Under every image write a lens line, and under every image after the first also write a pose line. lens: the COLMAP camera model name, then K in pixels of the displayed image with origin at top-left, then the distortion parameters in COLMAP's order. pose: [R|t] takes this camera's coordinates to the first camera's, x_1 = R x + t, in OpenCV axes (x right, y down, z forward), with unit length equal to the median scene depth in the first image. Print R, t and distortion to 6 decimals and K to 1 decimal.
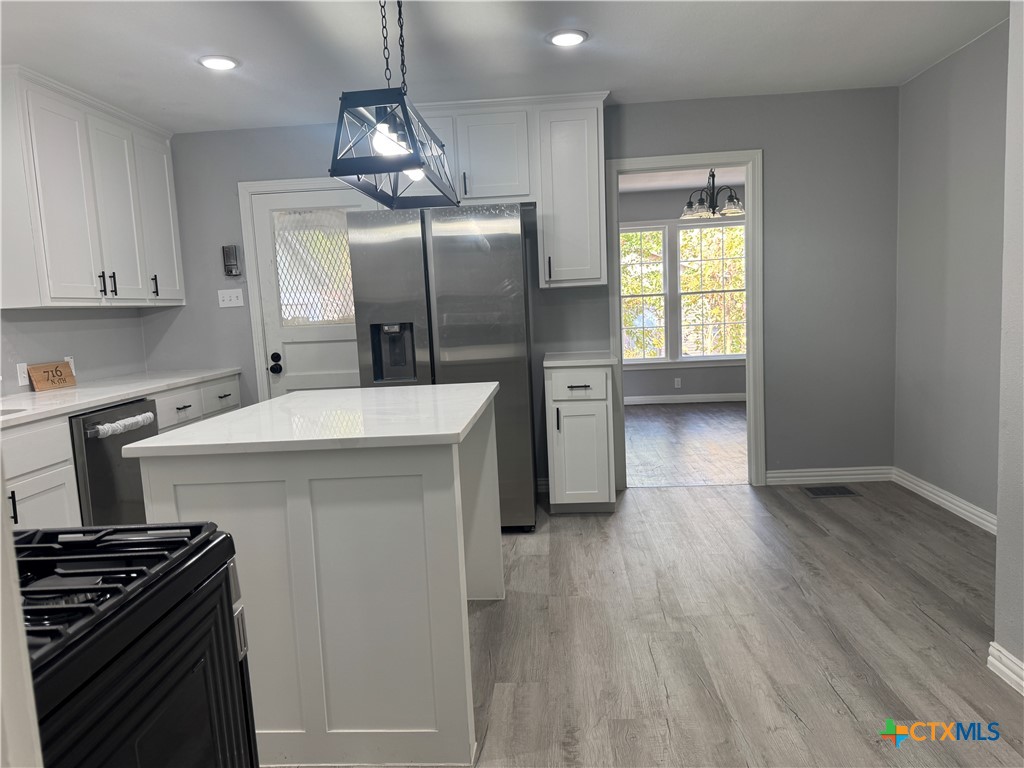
lens RADIAL K [[728.6, 0, 512.0], [0, 728.6, 384.0], [0, 0, 1]] dist [0.008978, -0.005724]
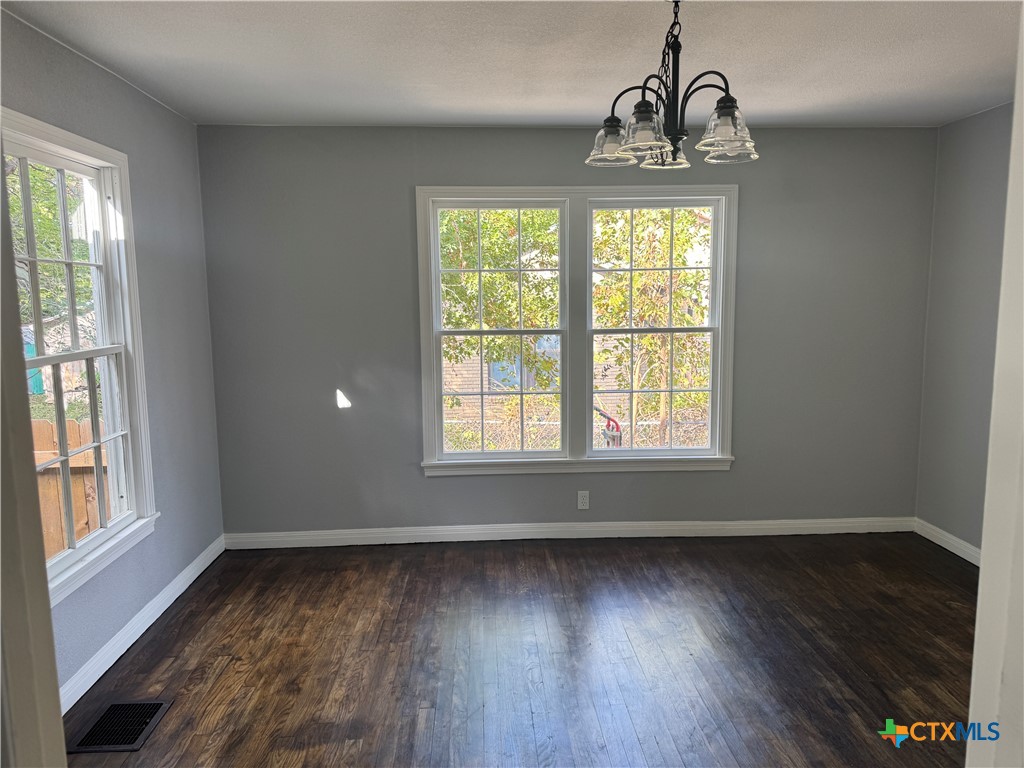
lens RADIAL K [[728.6, 0, 512.0], [0, 728.6, 384.0], [0, 0, 1]] dist [0.008978, -0.005724]
pose [[0.994216, 0.021215, 0.105281, 0.119393], [-0.022360, 0.999703, 0.009714, -0.090004], [-0.105044, -0.012012, 0.994395, 0.481391]]
